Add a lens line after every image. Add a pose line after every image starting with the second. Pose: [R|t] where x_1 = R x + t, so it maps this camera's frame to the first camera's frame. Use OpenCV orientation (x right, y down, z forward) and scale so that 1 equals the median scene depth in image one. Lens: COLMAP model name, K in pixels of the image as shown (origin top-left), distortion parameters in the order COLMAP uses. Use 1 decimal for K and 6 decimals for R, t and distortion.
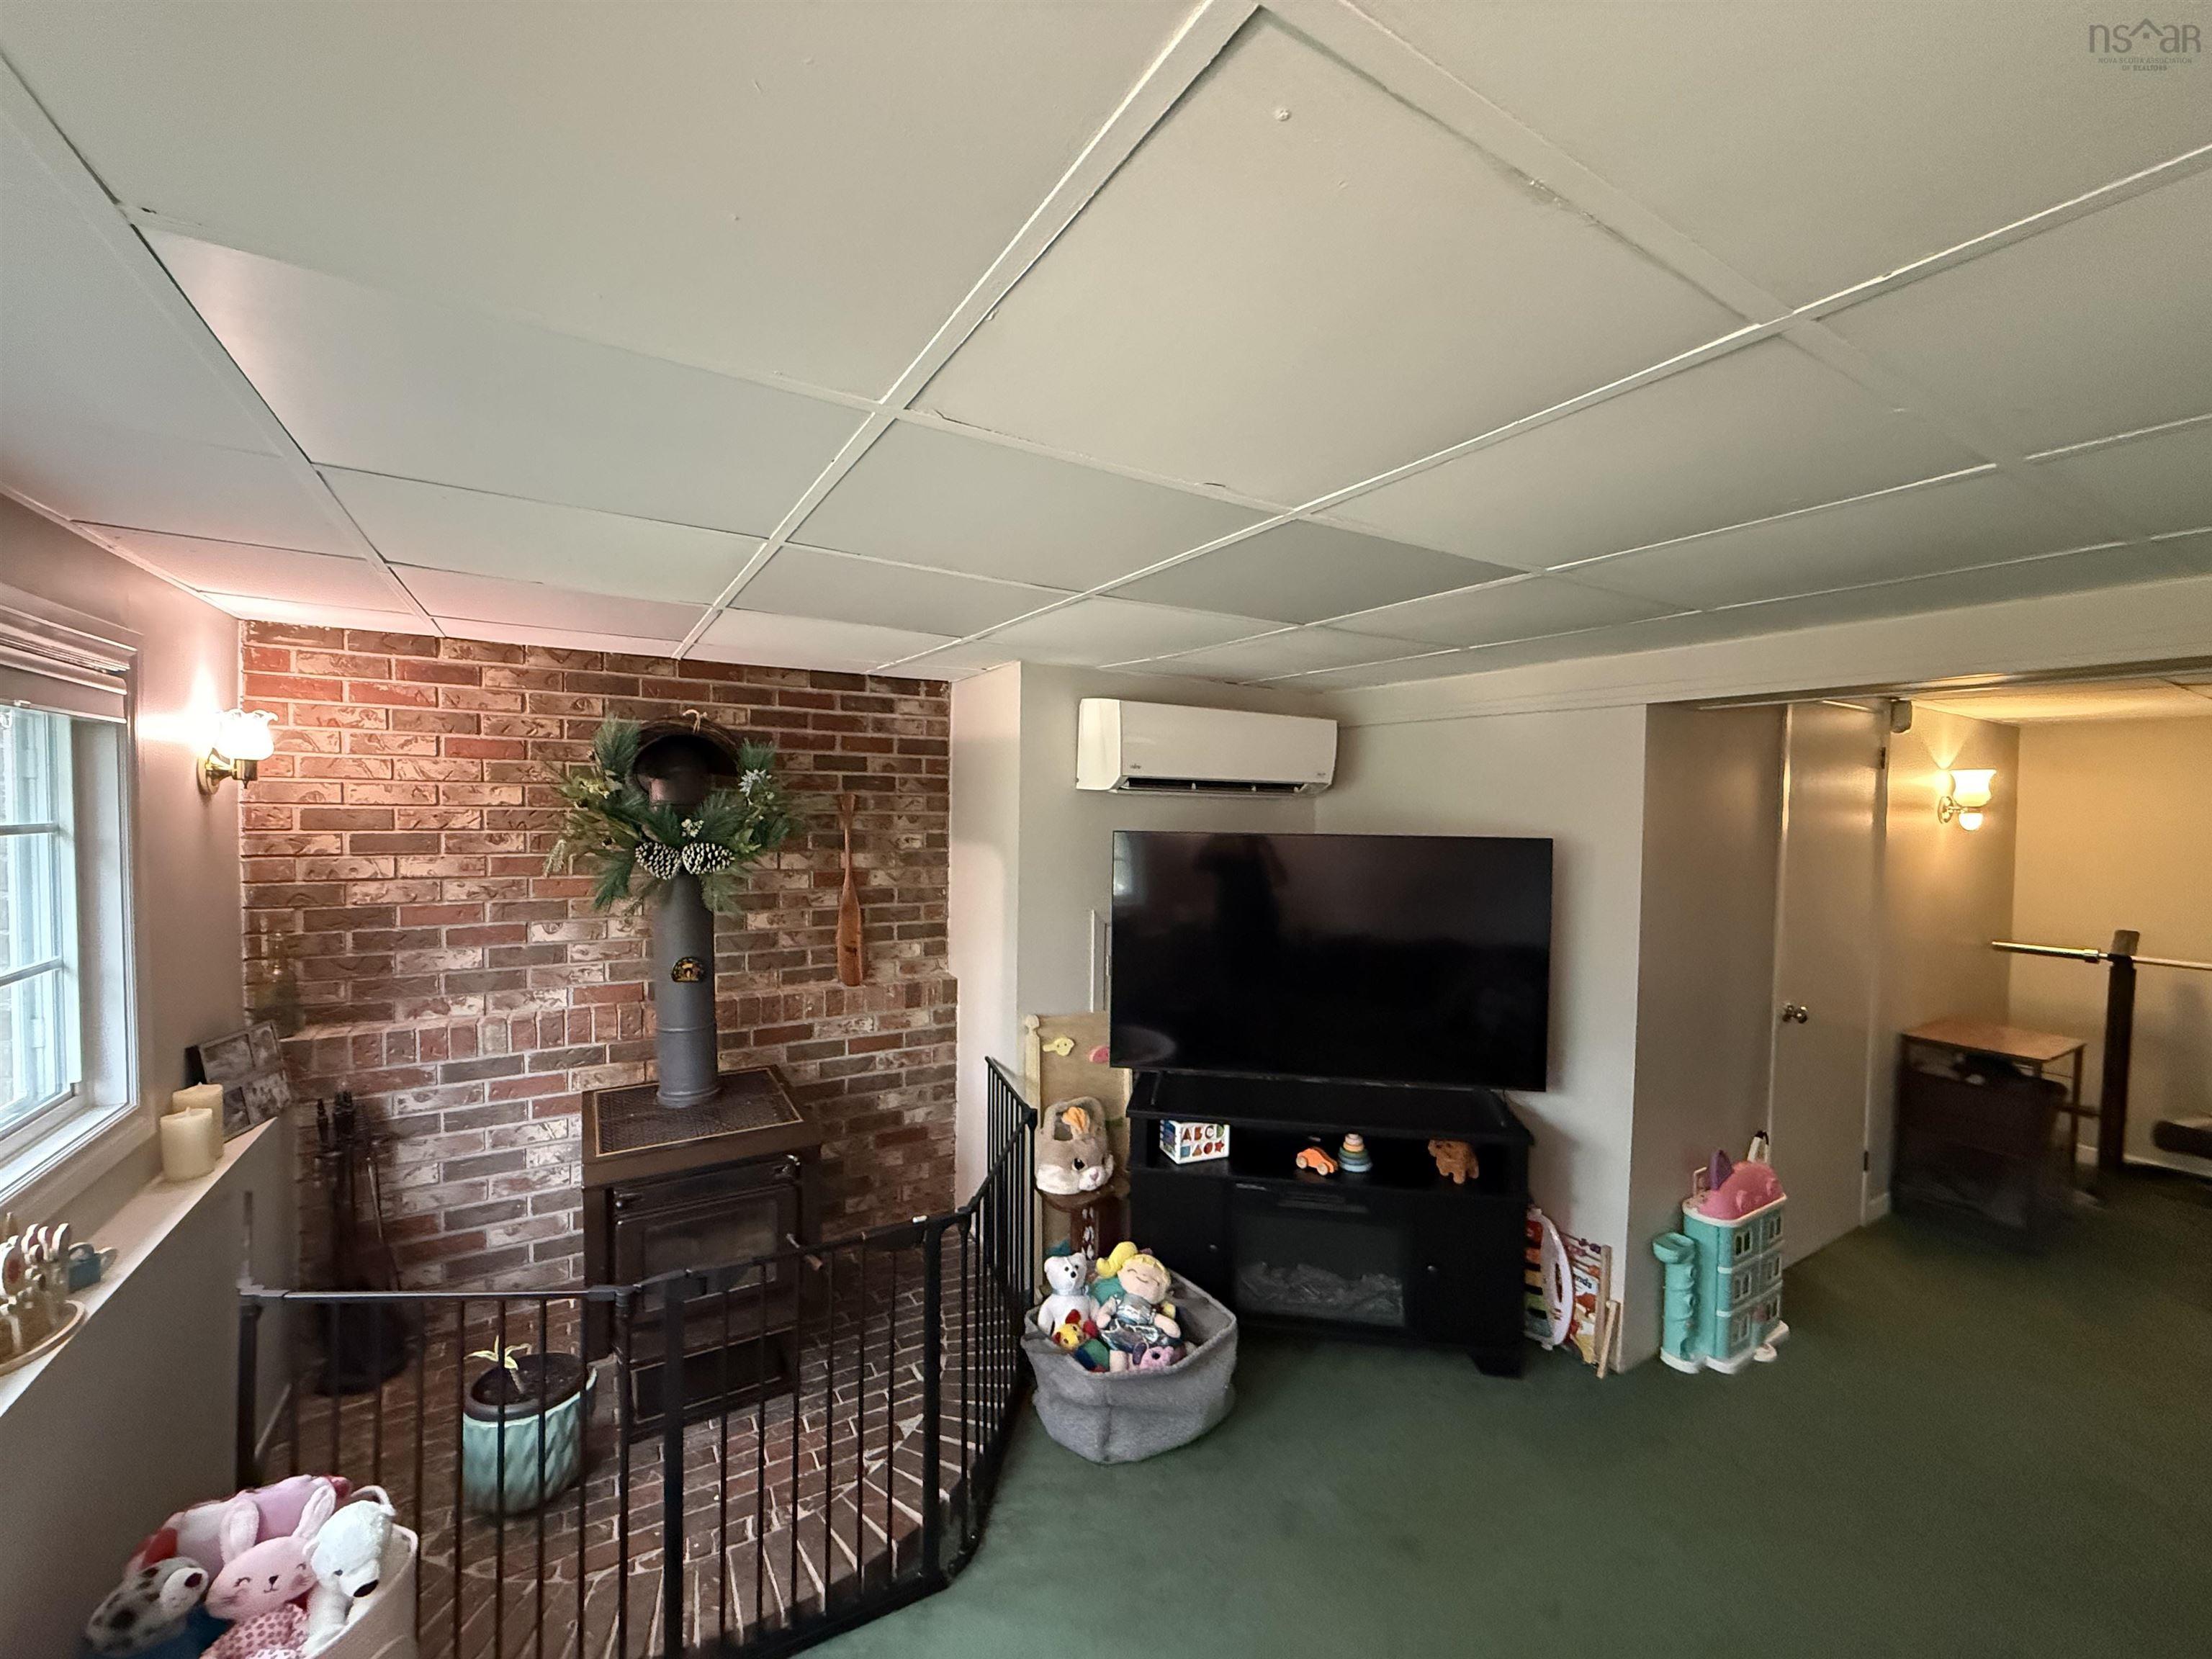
lens RADIAL K [[879.8, 0, 1109.7], [0, 879.8, 833.9], [0, 0, 1]] dist [0.000178, 0.000444]
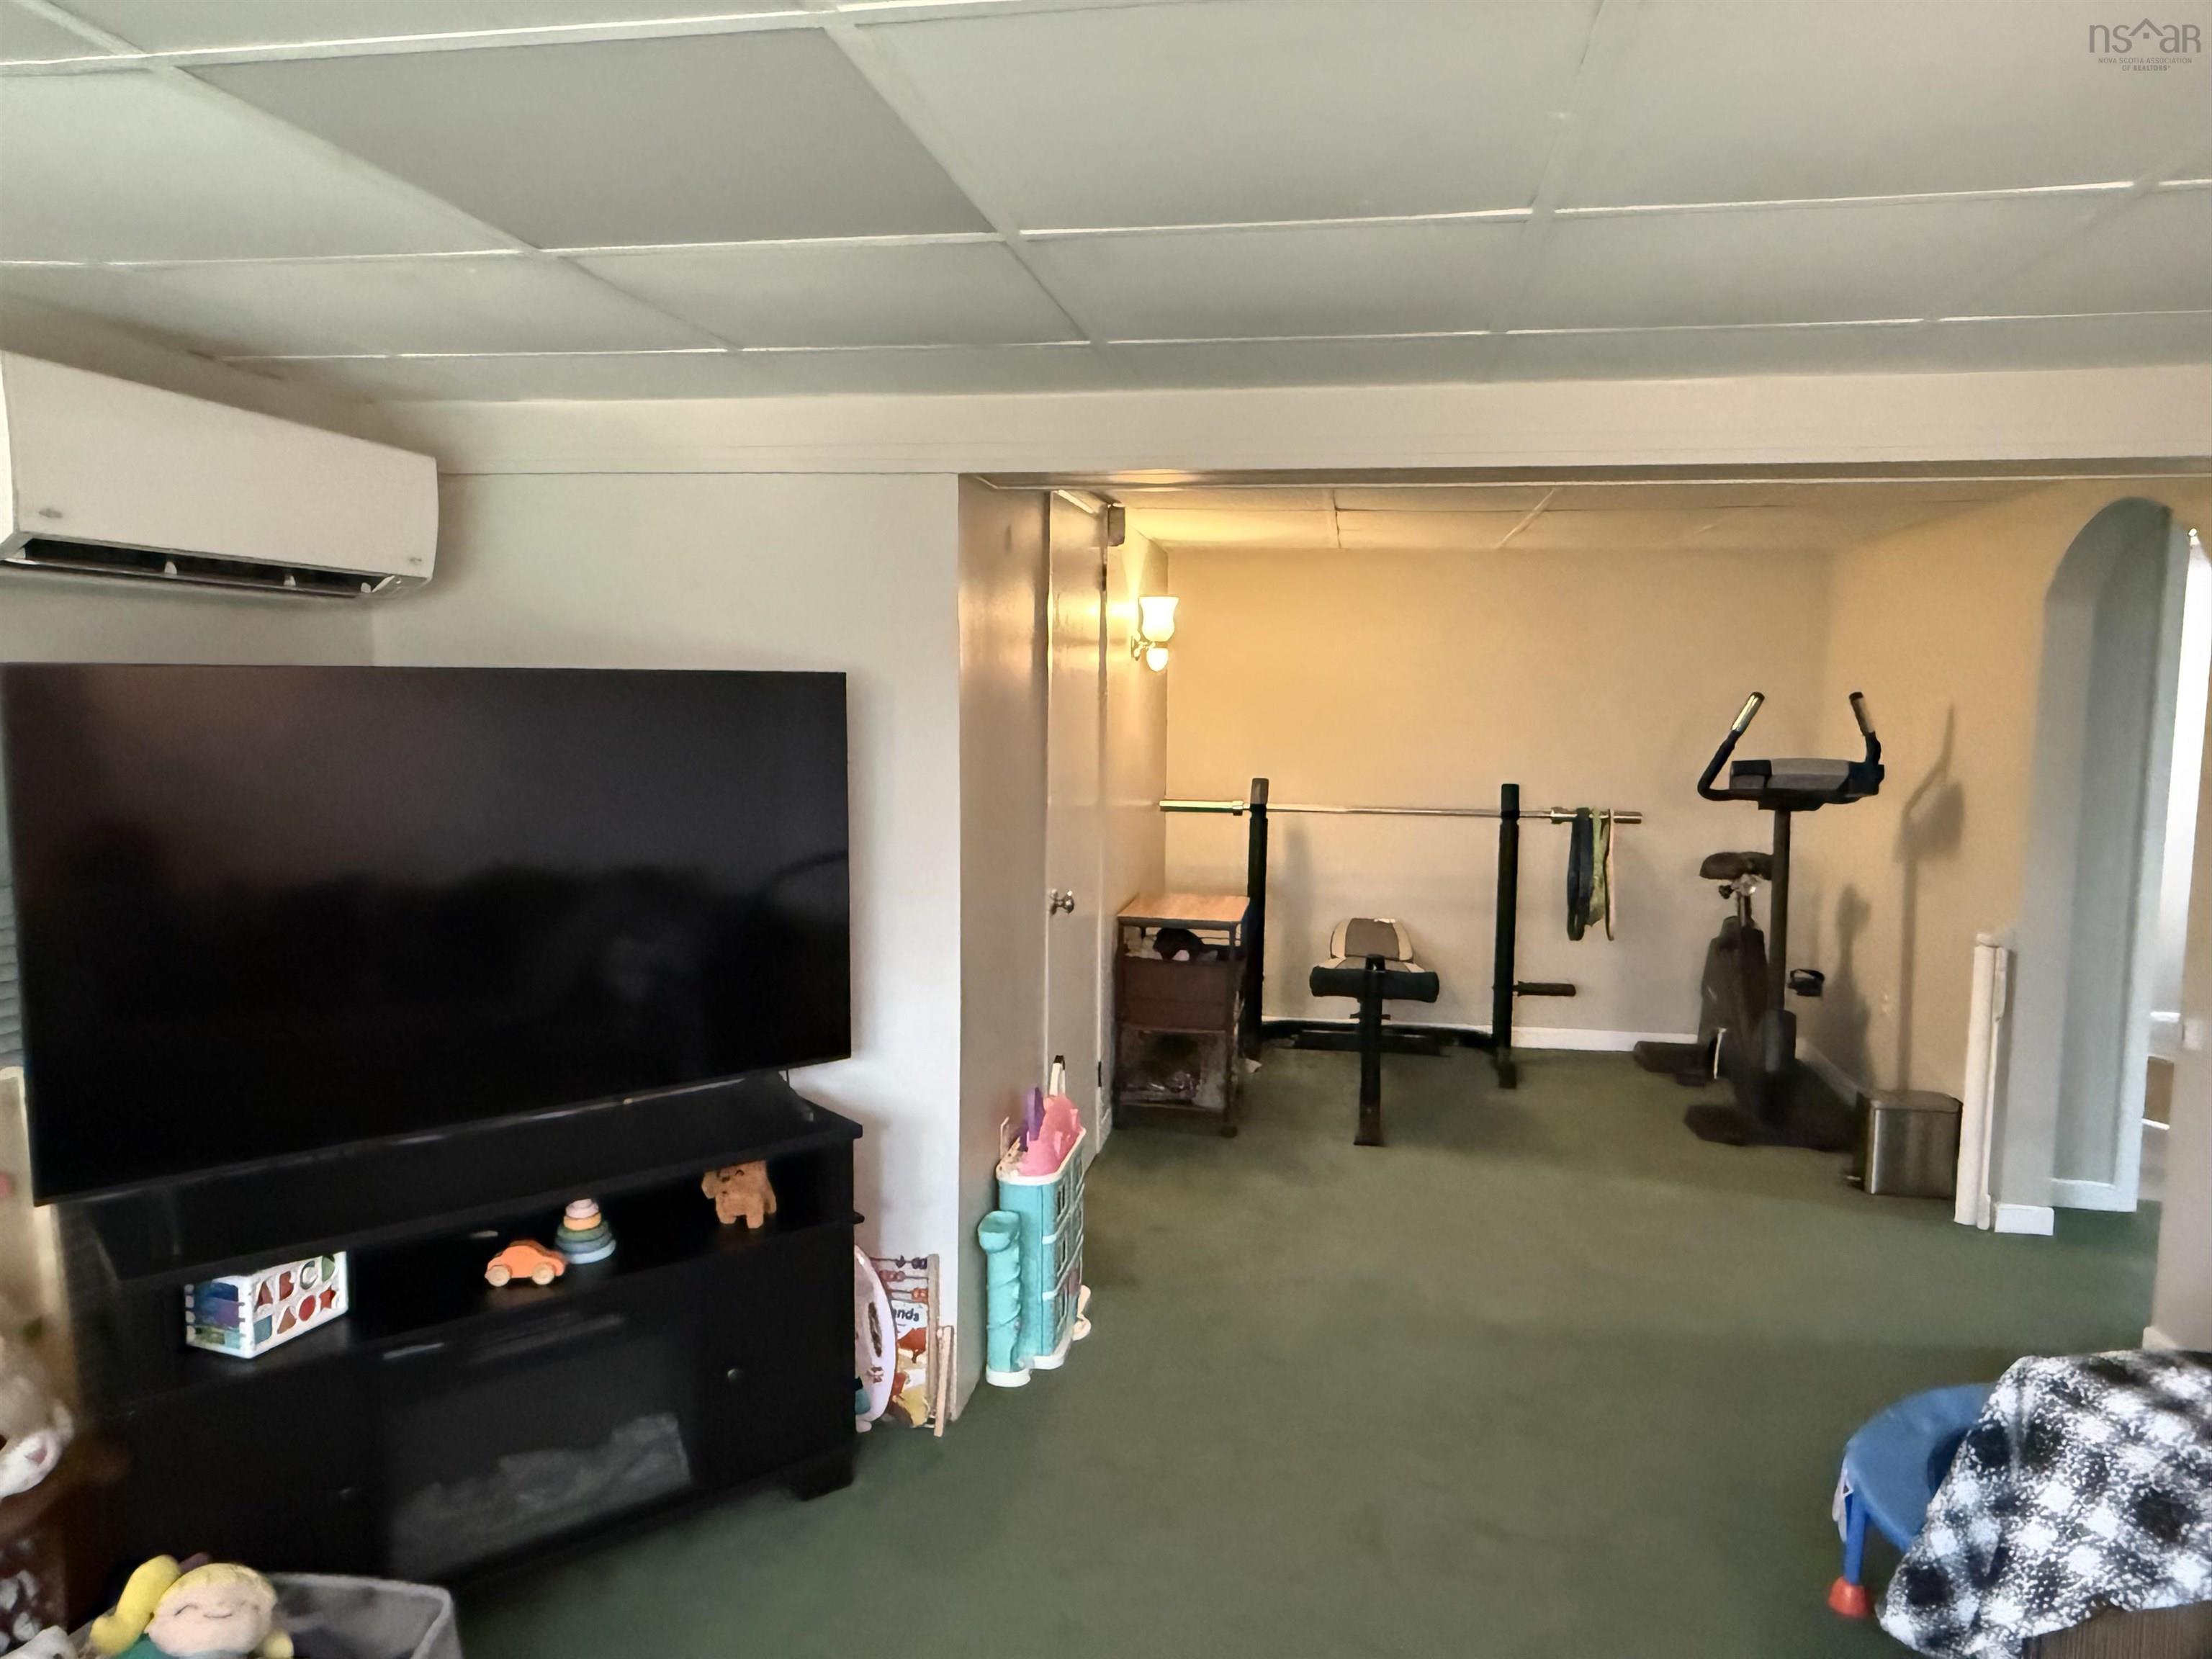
lens RADIAL K [[1480.8, 0, 1106.0], [0, 1480.8, 829.5], [0, 0, 1]] dist [0.002541, -0.000907]
pose [[0.657931, -0.084172, 0.748360, -0.224682], [0.023465, 0.995543, 0.091344, 0.028819], [-0.752713, -0.042538, 0.656973, 0.150146]]
